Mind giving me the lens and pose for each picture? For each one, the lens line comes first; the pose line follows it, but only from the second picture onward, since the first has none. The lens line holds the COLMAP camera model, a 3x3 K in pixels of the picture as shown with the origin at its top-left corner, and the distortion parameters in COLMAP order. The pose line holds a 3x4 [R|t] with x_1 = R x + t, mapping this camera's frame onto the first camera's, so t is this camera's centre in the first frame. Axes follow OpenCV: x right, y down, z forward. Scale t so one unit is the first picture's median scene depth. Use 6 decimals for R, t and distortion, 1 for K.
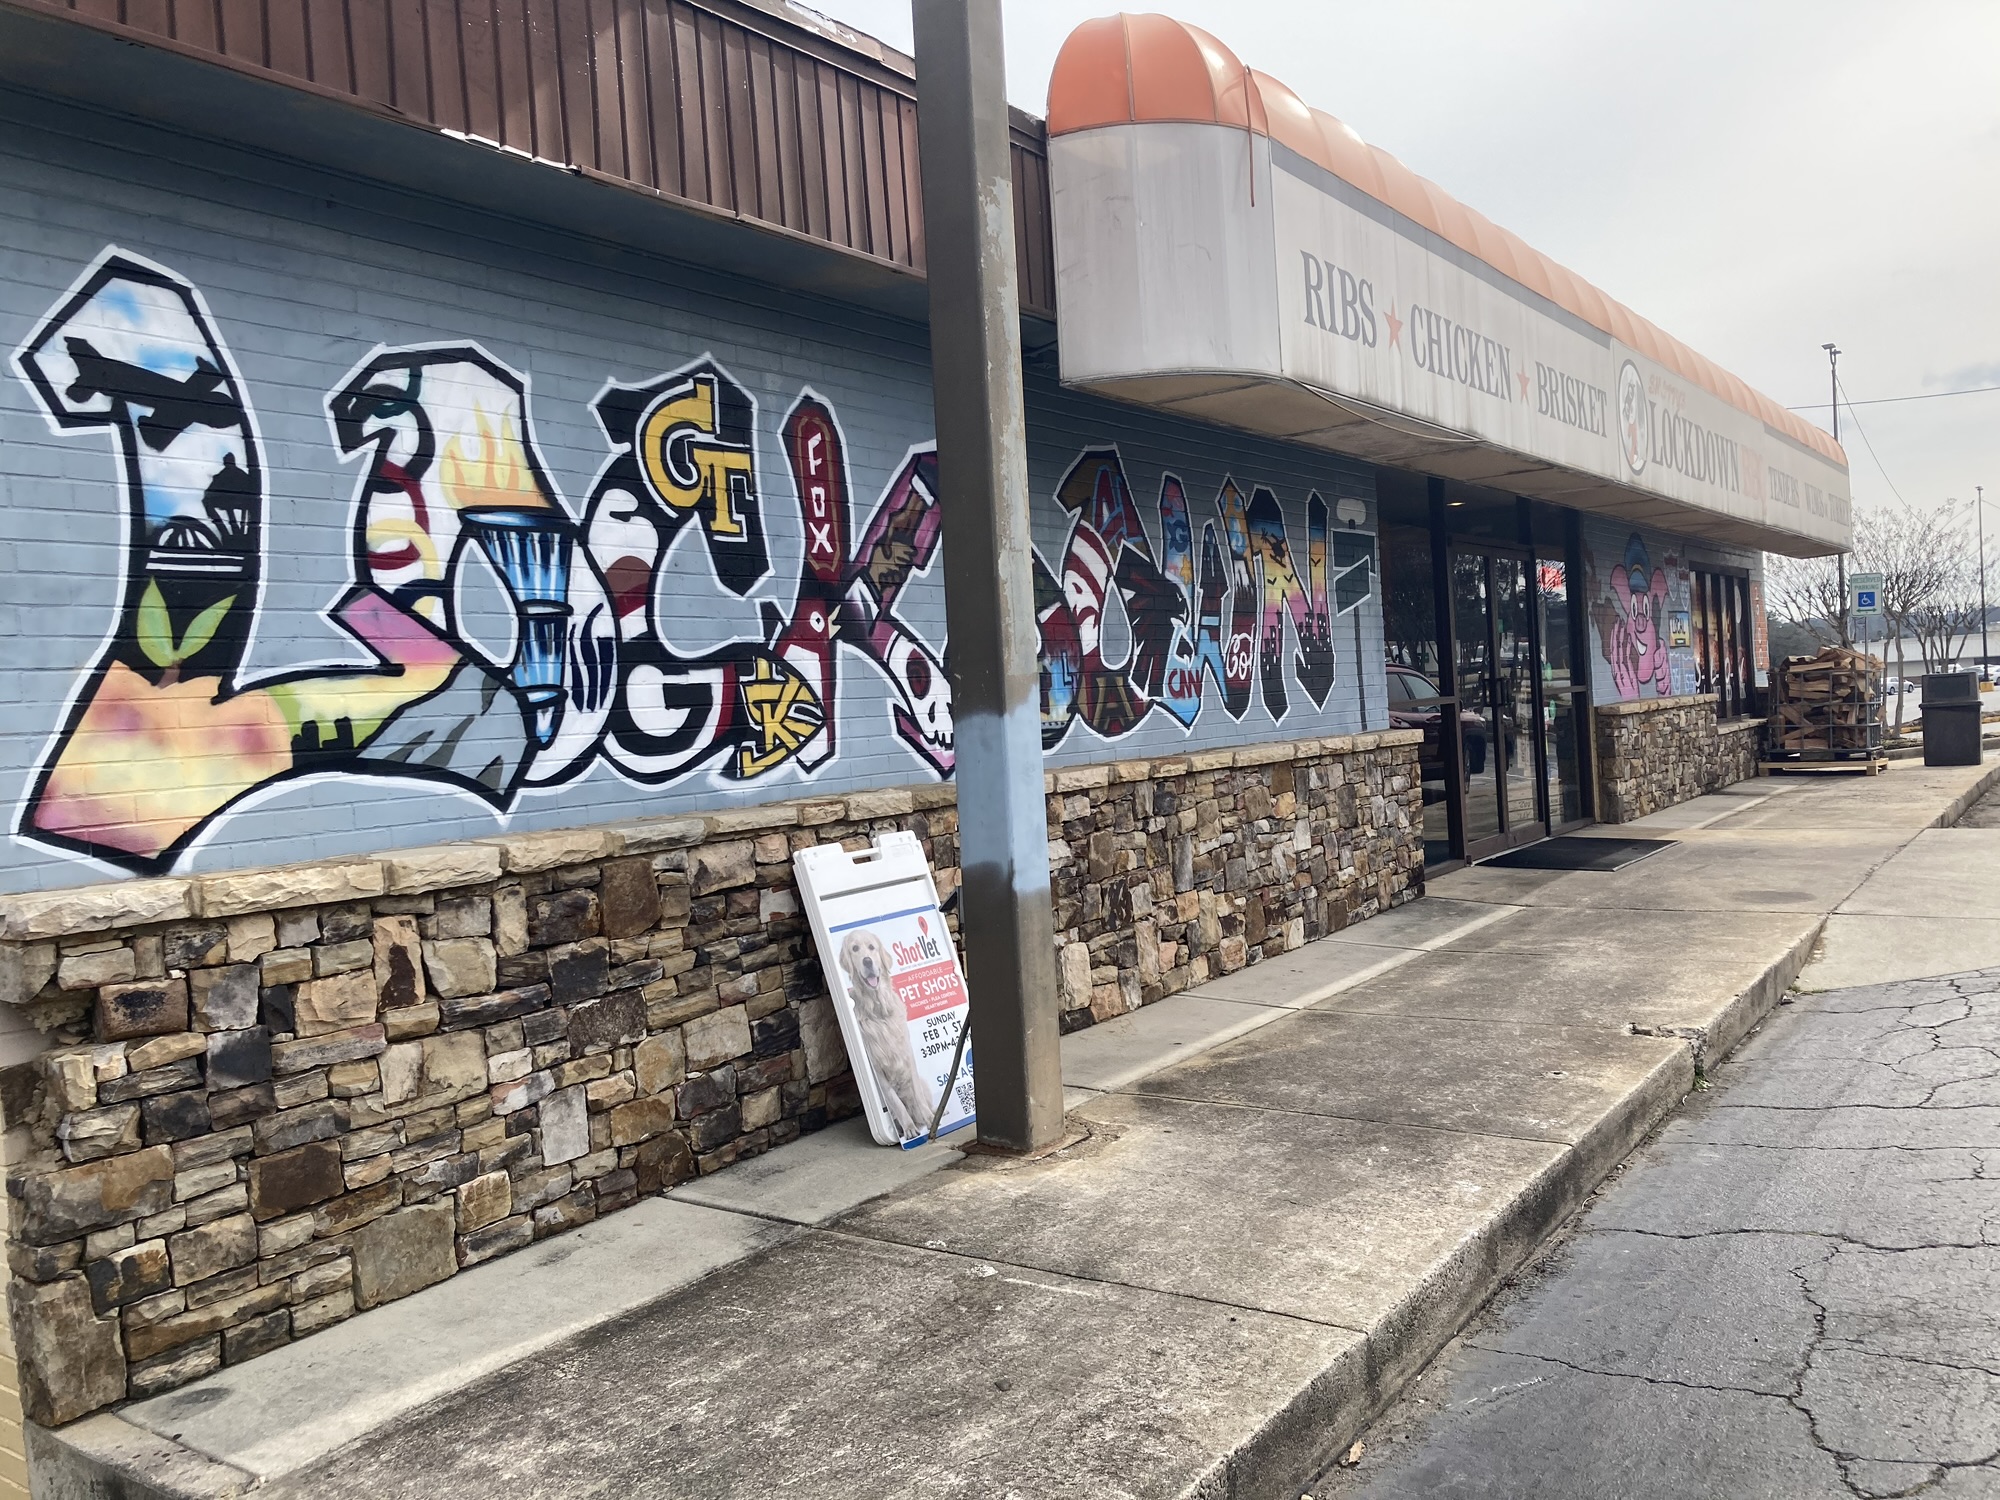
lens RADIAL K [[1608.0, 0, 1006.3], [0, 1608.0, 783.5], [0, 0, 1]] dist [0.018100, -0.041440]
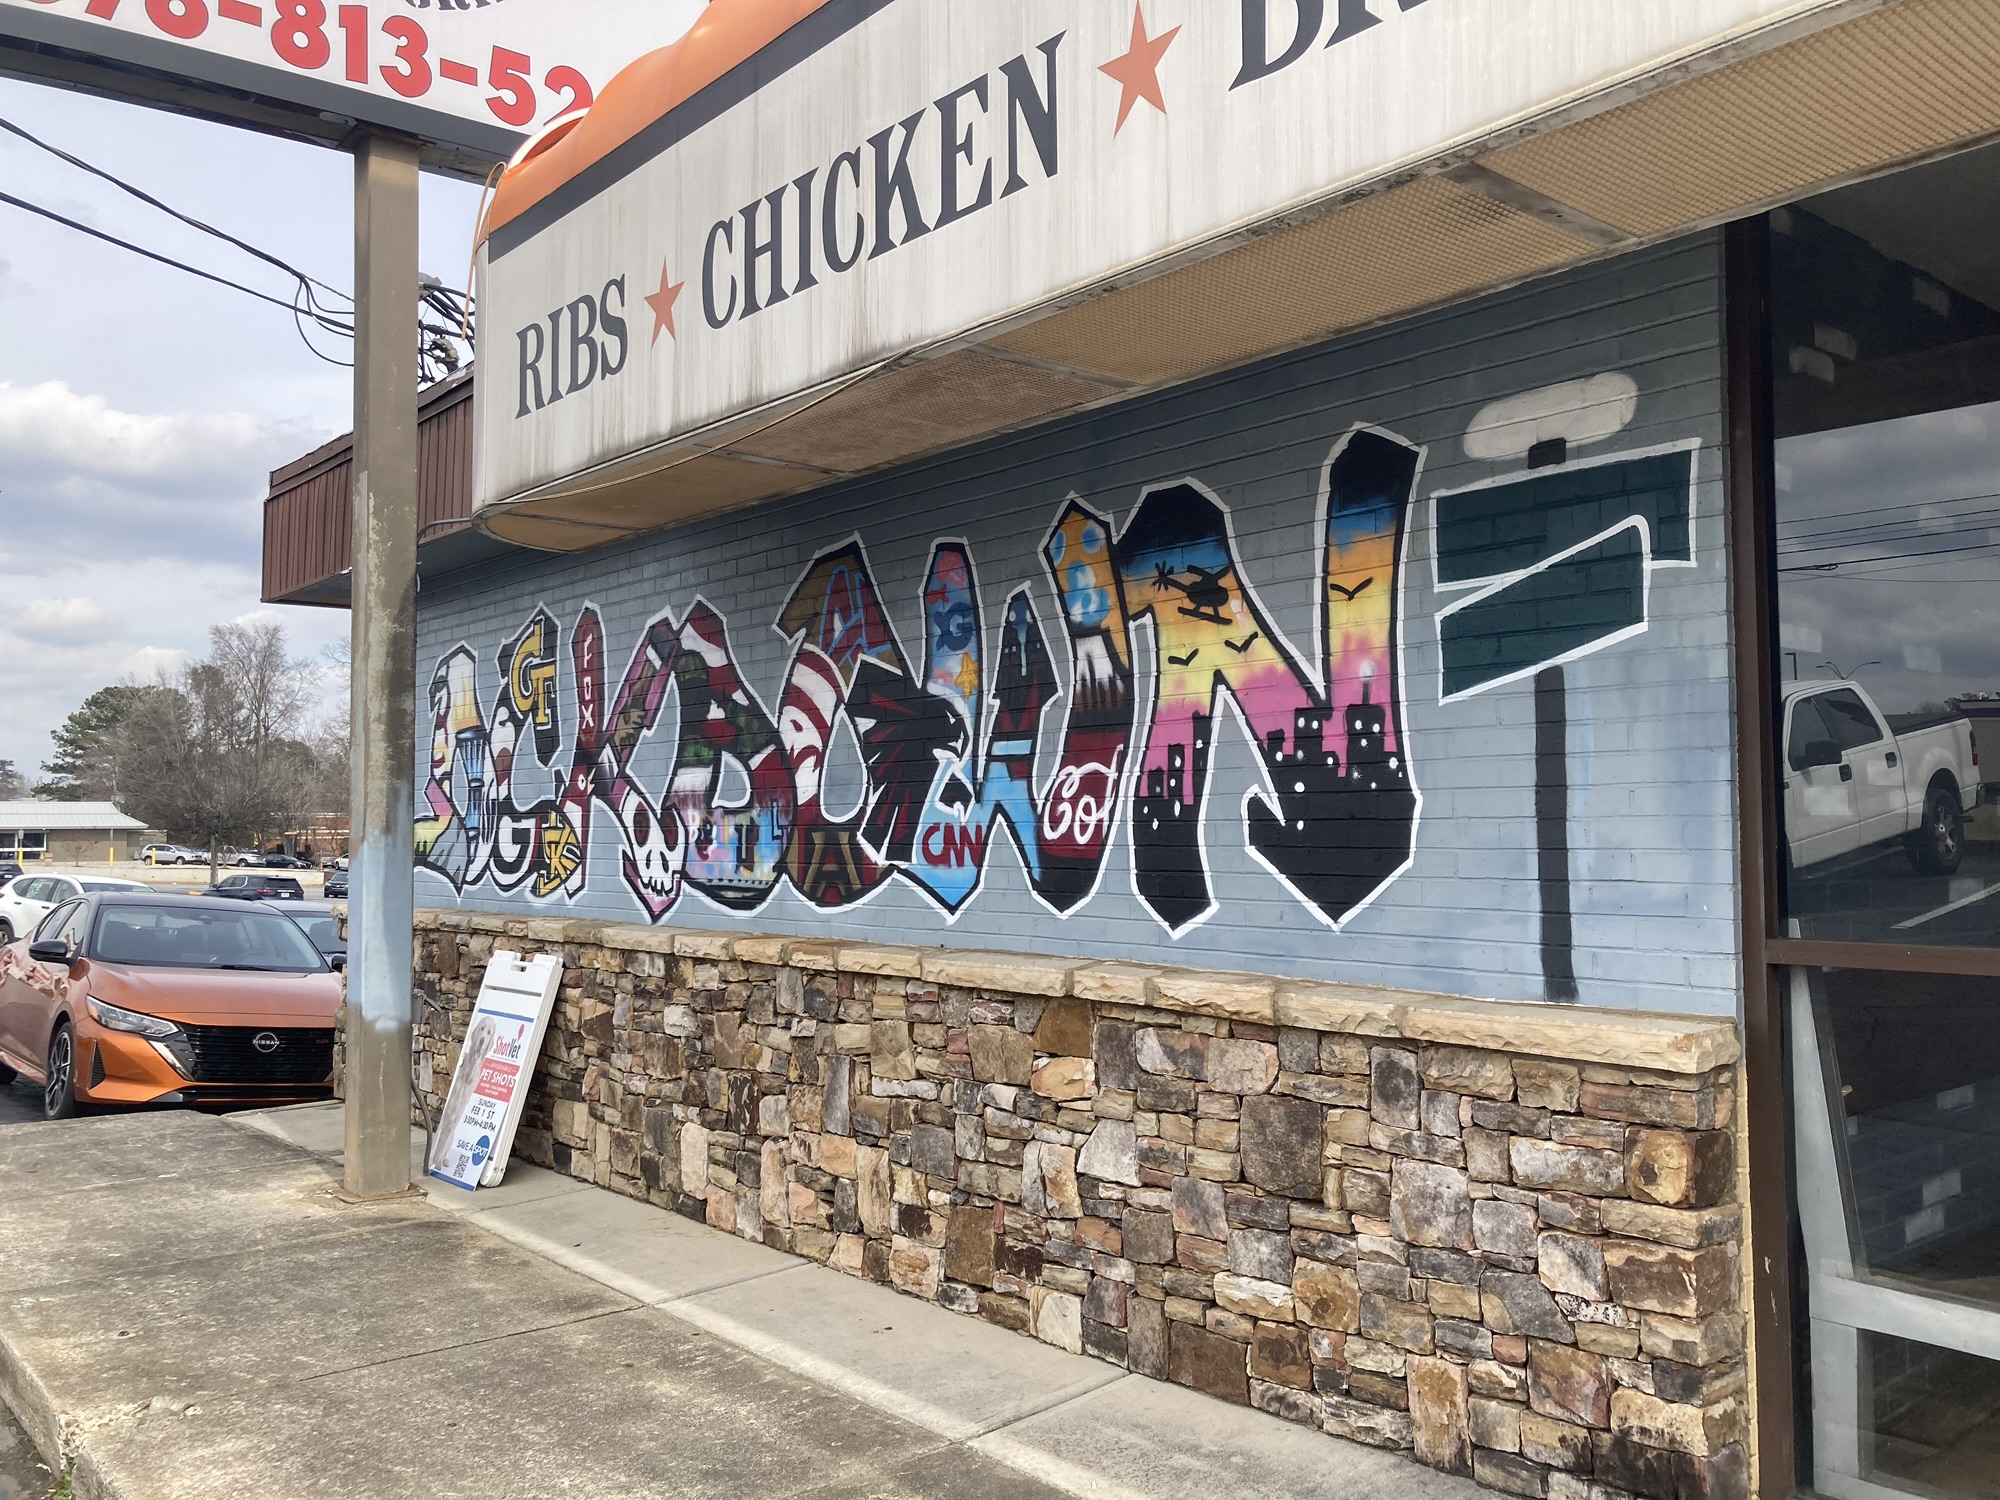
lens RADIAL K [[1608.0, 0, 1015.0], [0, 1608.0, 751.1], [0, 0, 1]] dist [0.018100, -0.041440]
pose [[-0.240109, 0.012308, -0.970668, 0.828577], [-0.026693, 0.999458, 0.019276, -0.126287], [0.970379, 0.030539, -0.239650, 1.301464]]
